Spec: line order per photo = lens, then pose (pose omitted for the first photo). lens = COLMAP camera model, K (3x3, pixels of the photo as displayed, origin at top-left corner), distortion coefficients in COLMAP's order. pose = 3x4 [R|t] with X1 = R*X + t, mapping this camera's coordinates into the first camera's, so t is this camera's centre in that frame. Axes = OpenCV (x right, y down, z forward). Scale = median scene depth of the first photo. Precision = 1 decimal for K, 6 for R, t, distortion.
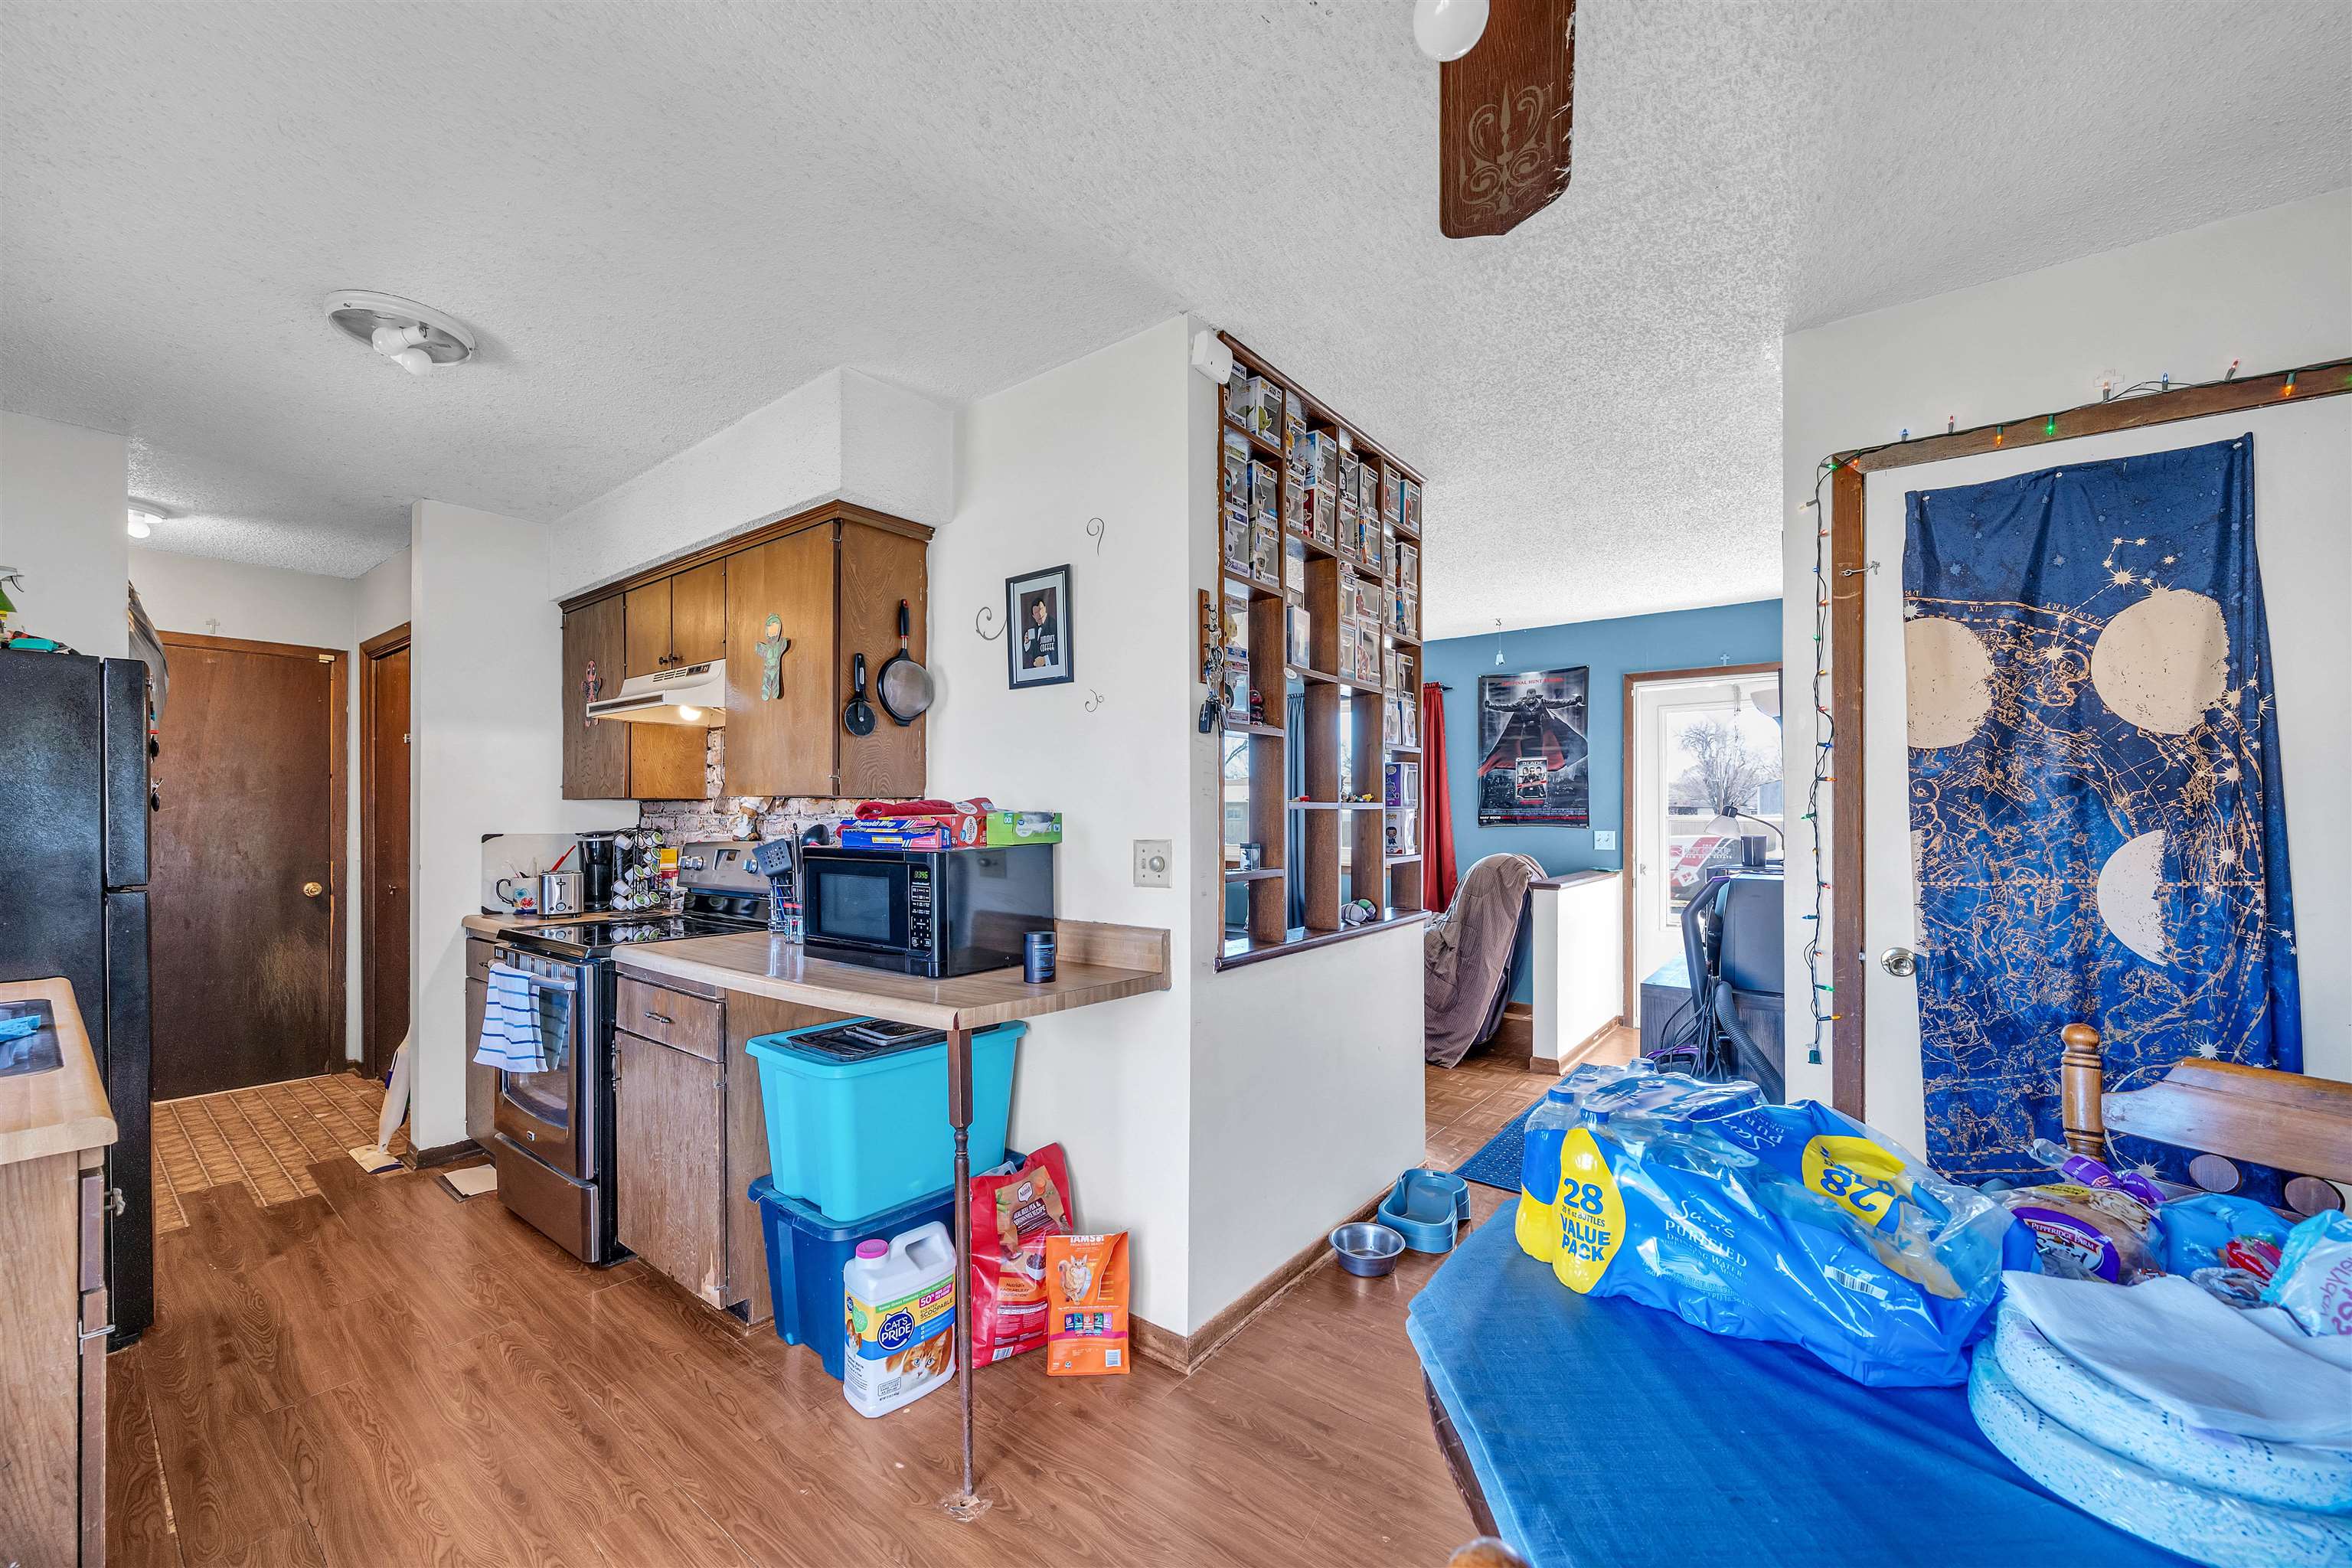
lens RADIAL K [[926.7, 0, 1169.9], [0, 926.7, 806.3], [0, 0, 1]] dist [-0.001553, -0.000202]
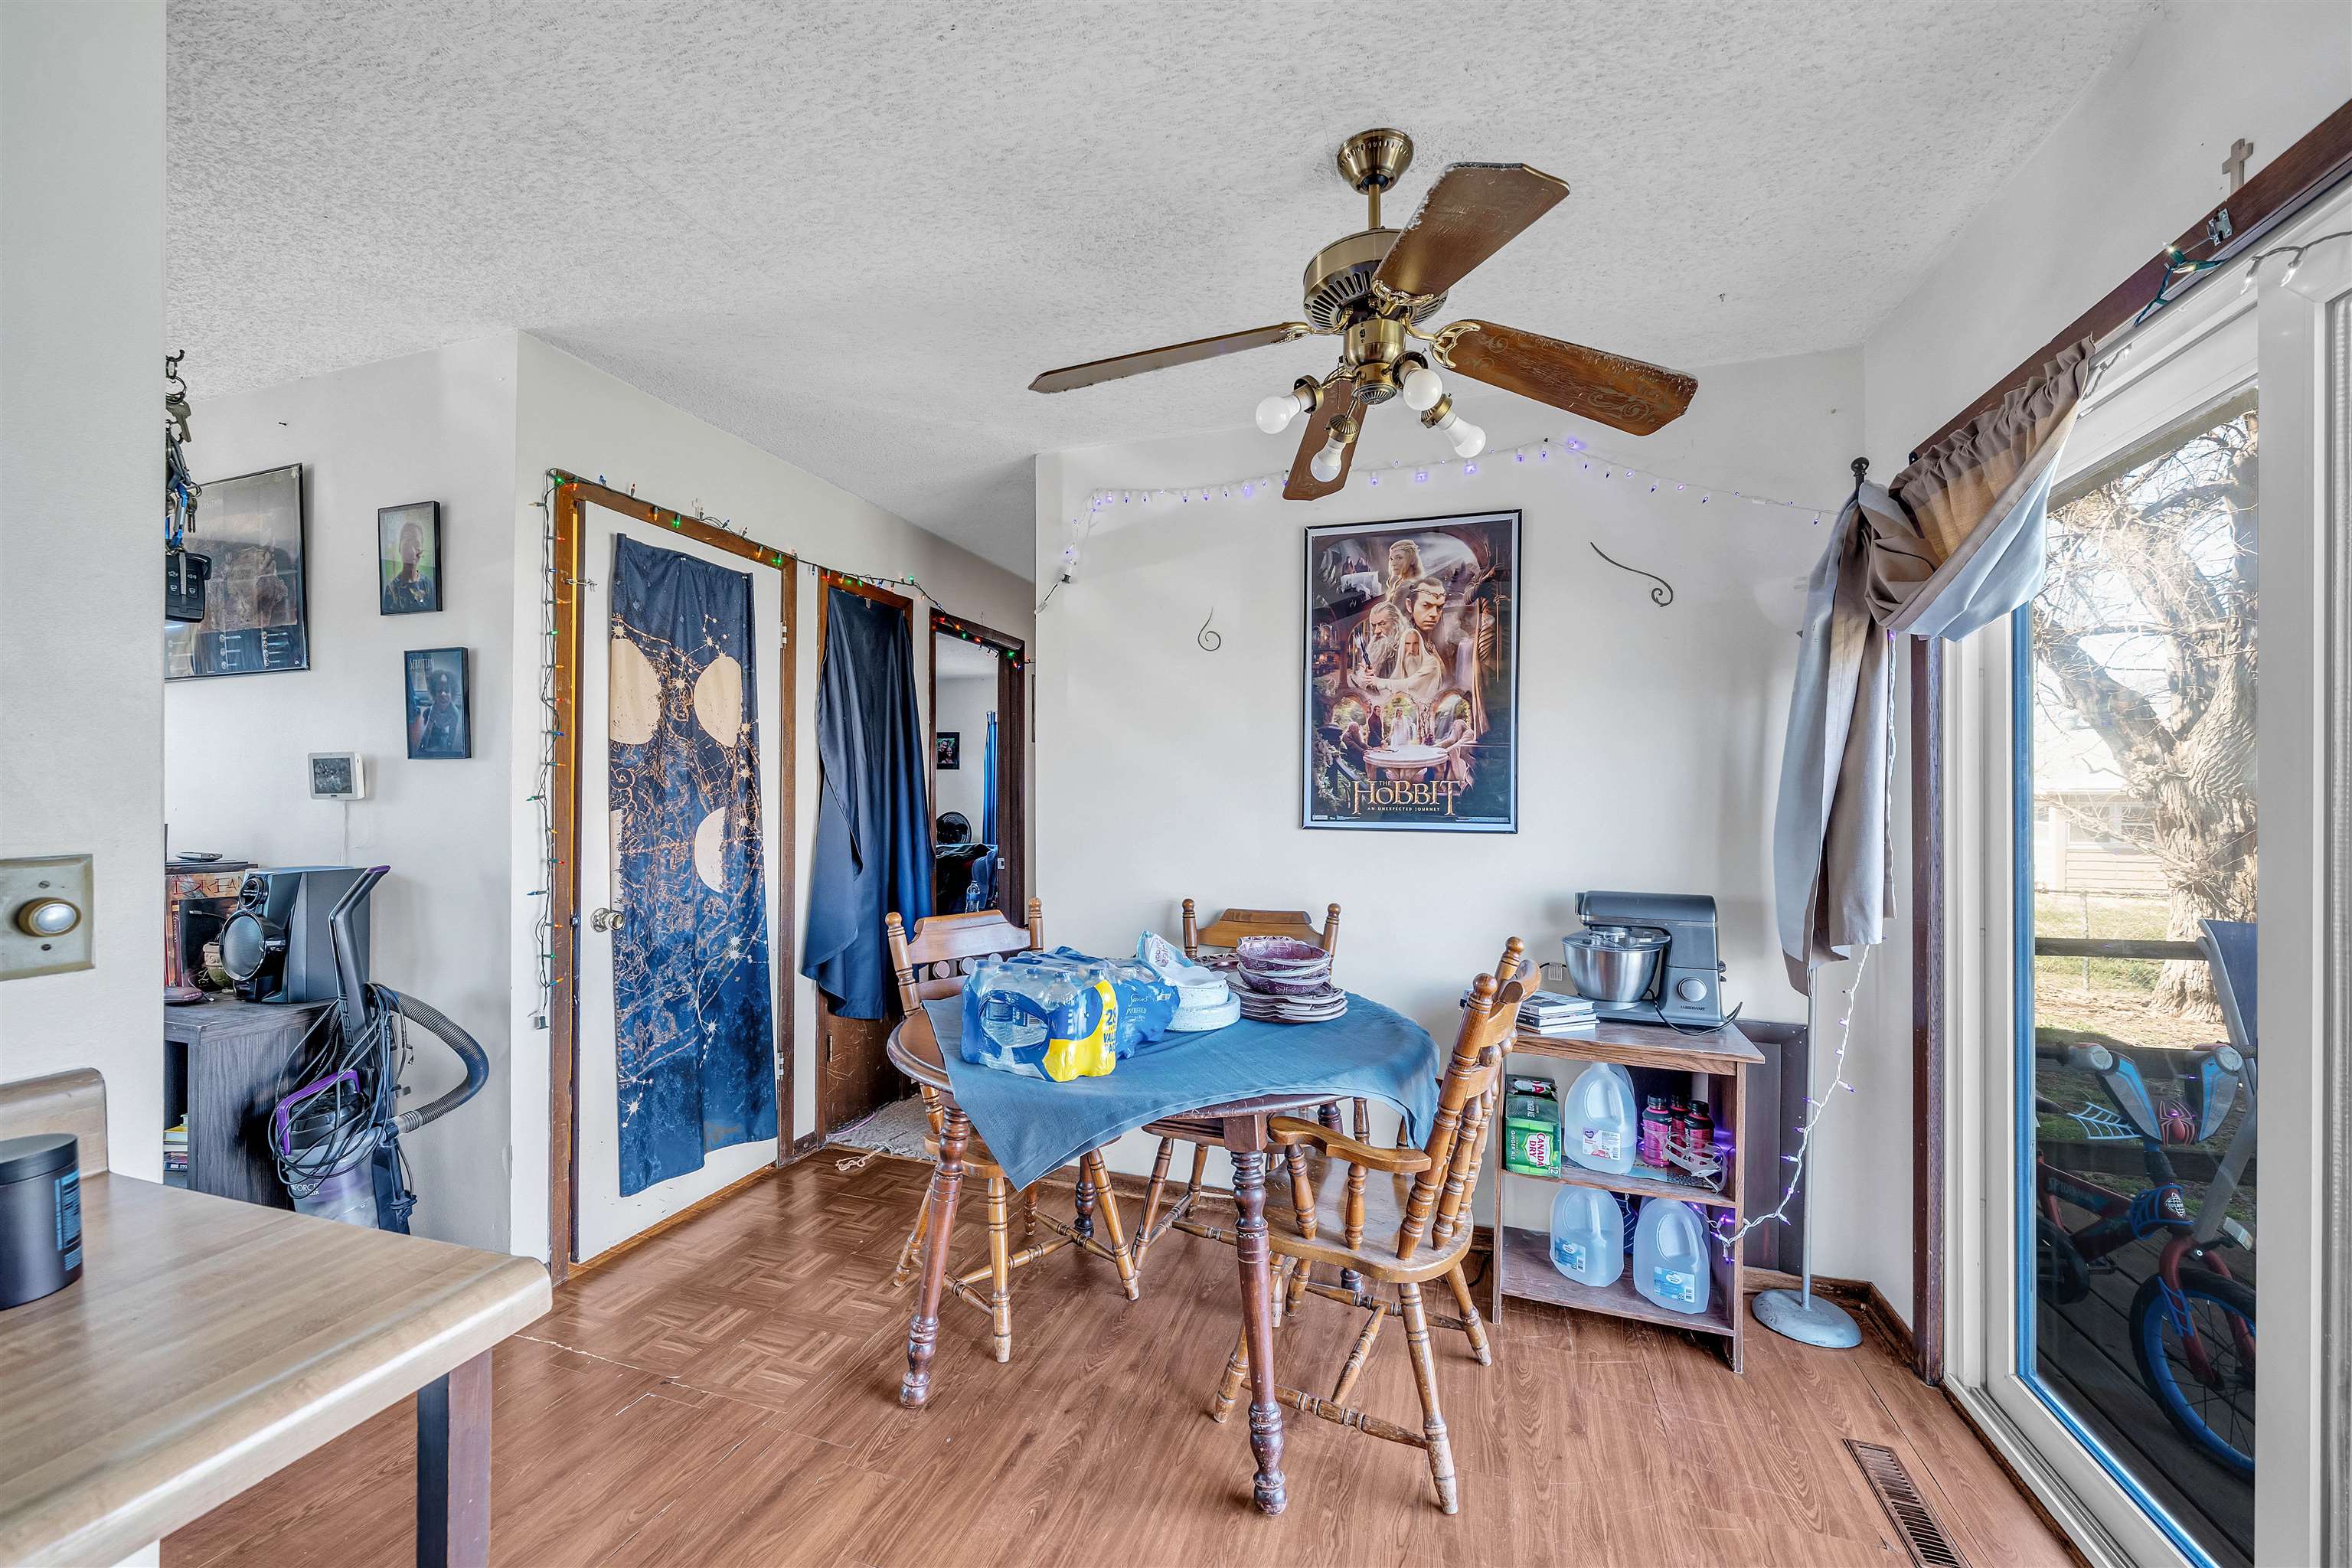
lens RADIAL K [[909.6, 0, 1167.5], [0, 909.6, 808.7], [0, 0, 1]] dist [-0.002894, -0.000472]
pose [[-0.340985, -0.011462, 0.939999, -0.460321], [-0.010053, 0.999913, 0.008546, 0.005382], [-0.940015, -0.006536, -0.341071, 0.580545]]
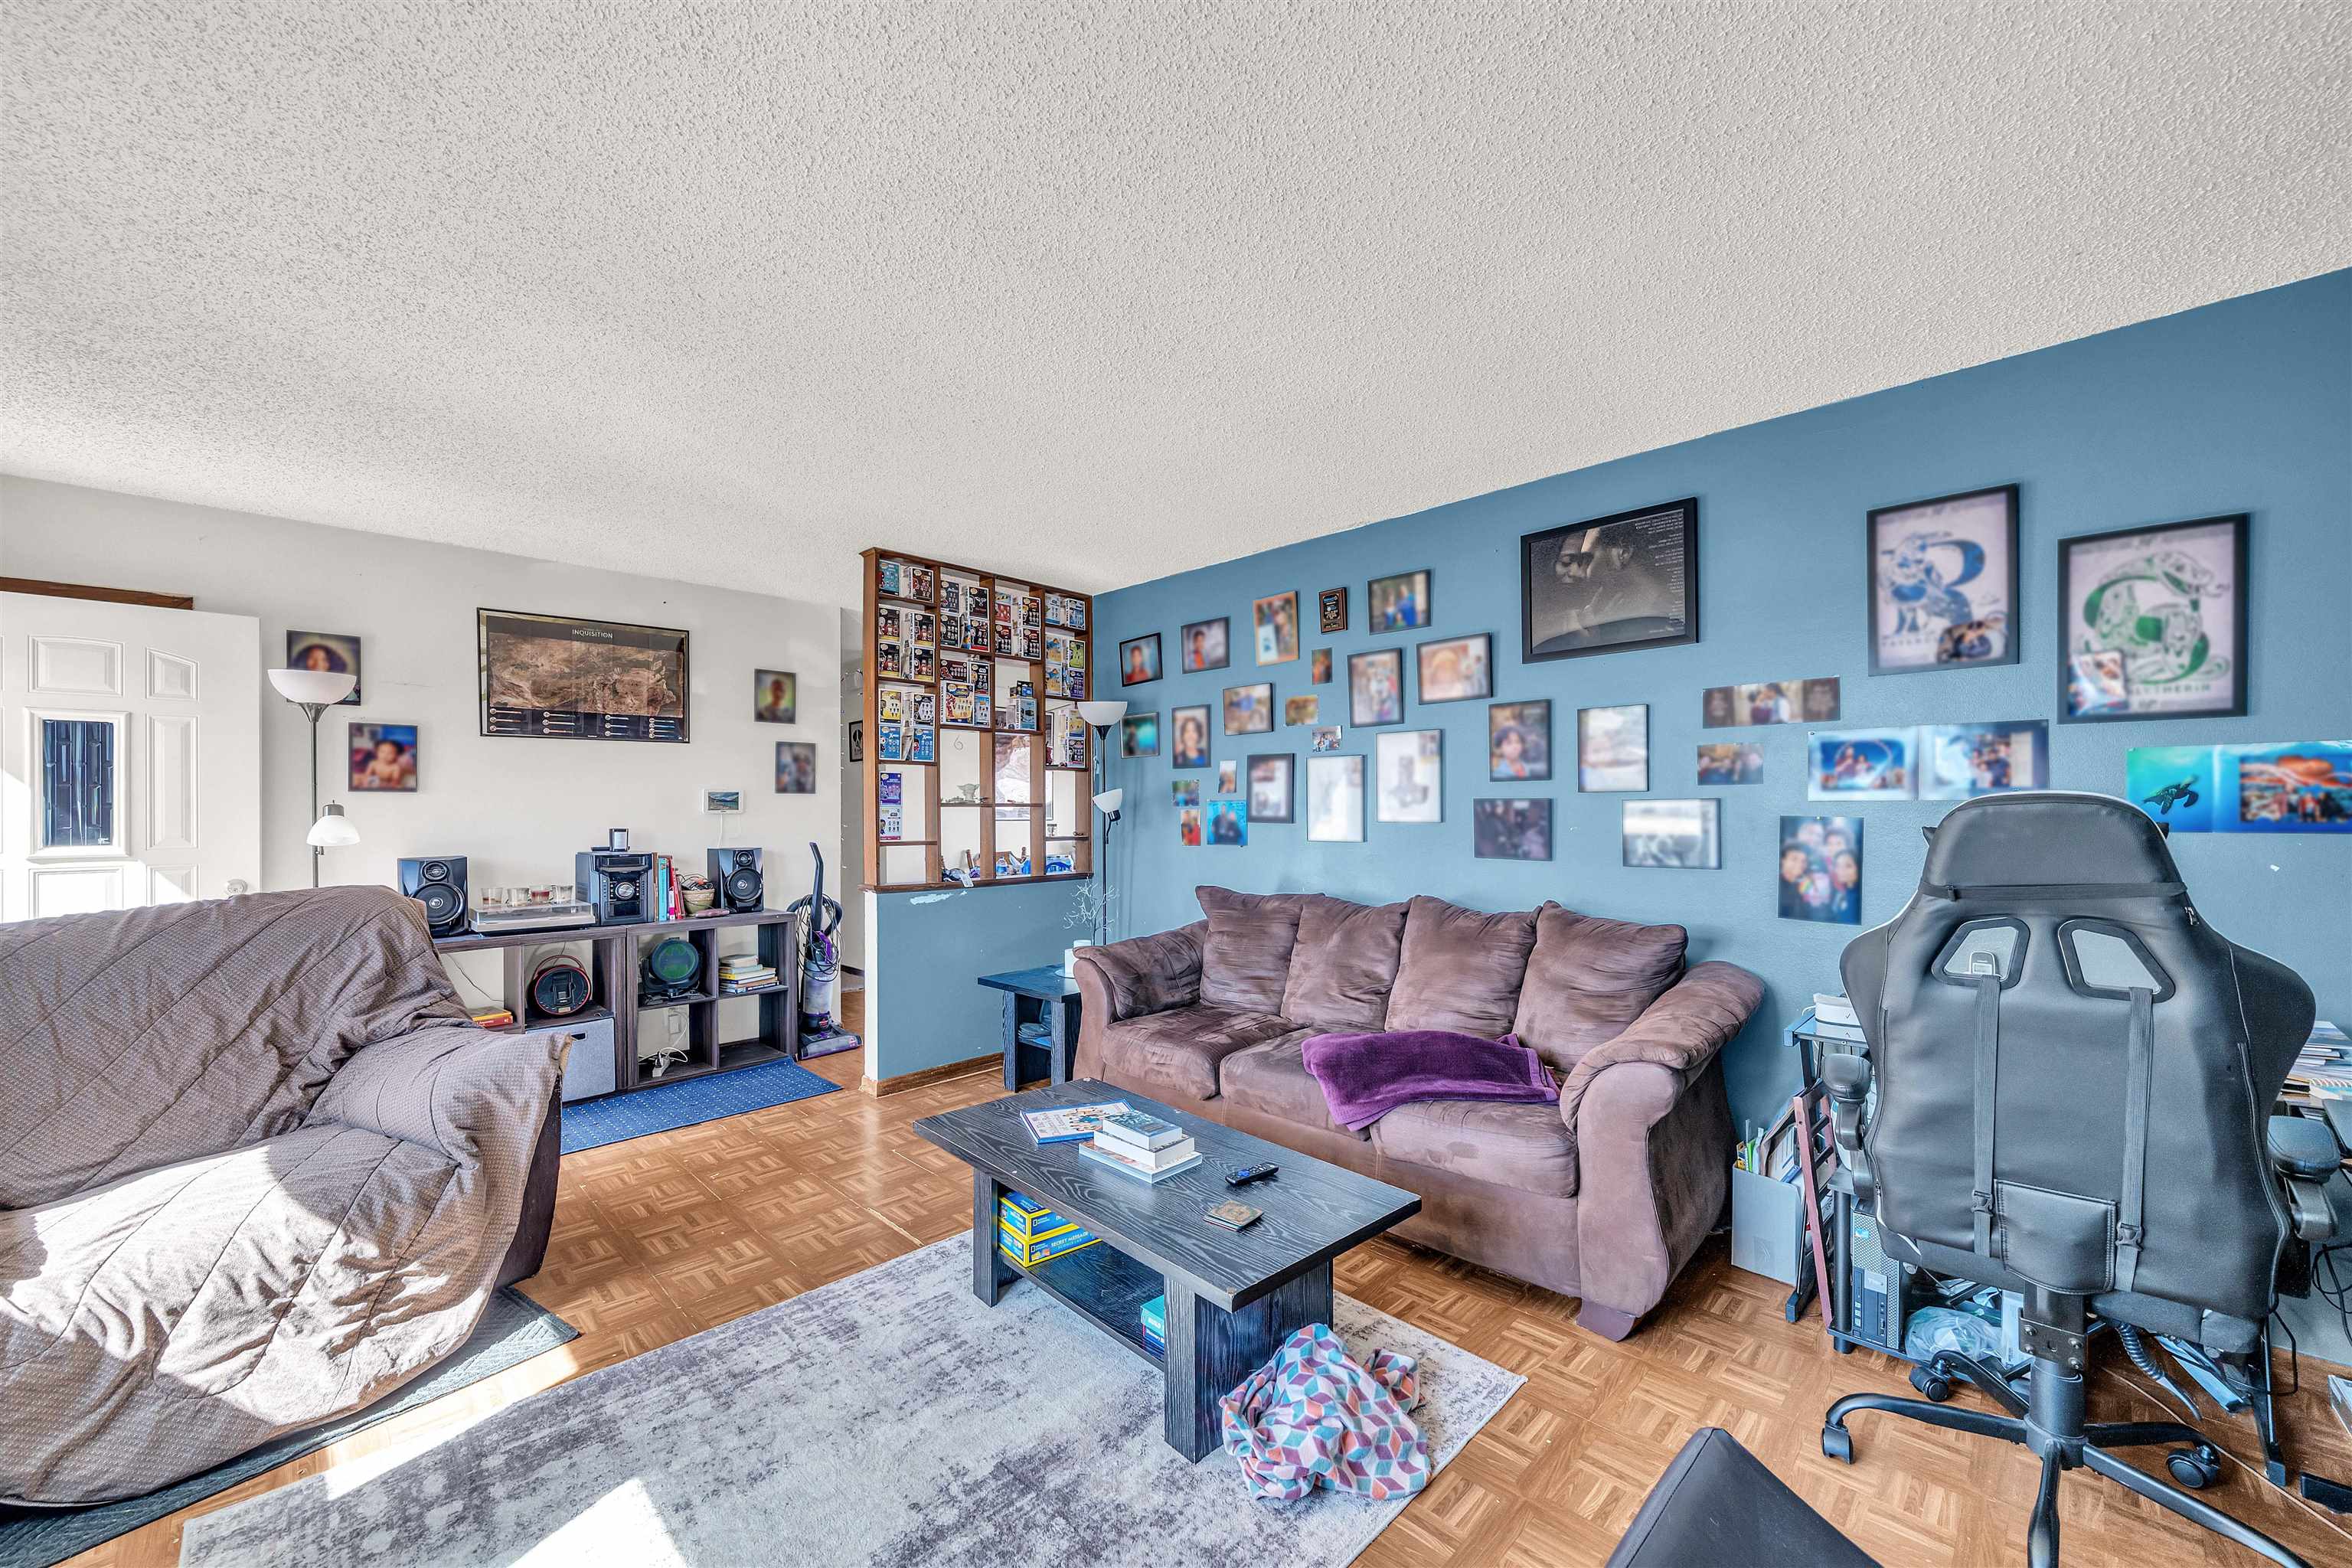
lens RADIAL K [[909.6, 0, 1167.5], [0, 909.6, 808.7], [0, 0, 1]] dist [-0.002894, -0.000472]
pose [[-0.993044, 0.006556, 0.117561, -0.361120], [0.005472, 0.999939, -0.009545, 0.021814], [-0.117616, -0.008835, -0.993020, 2.639548]]
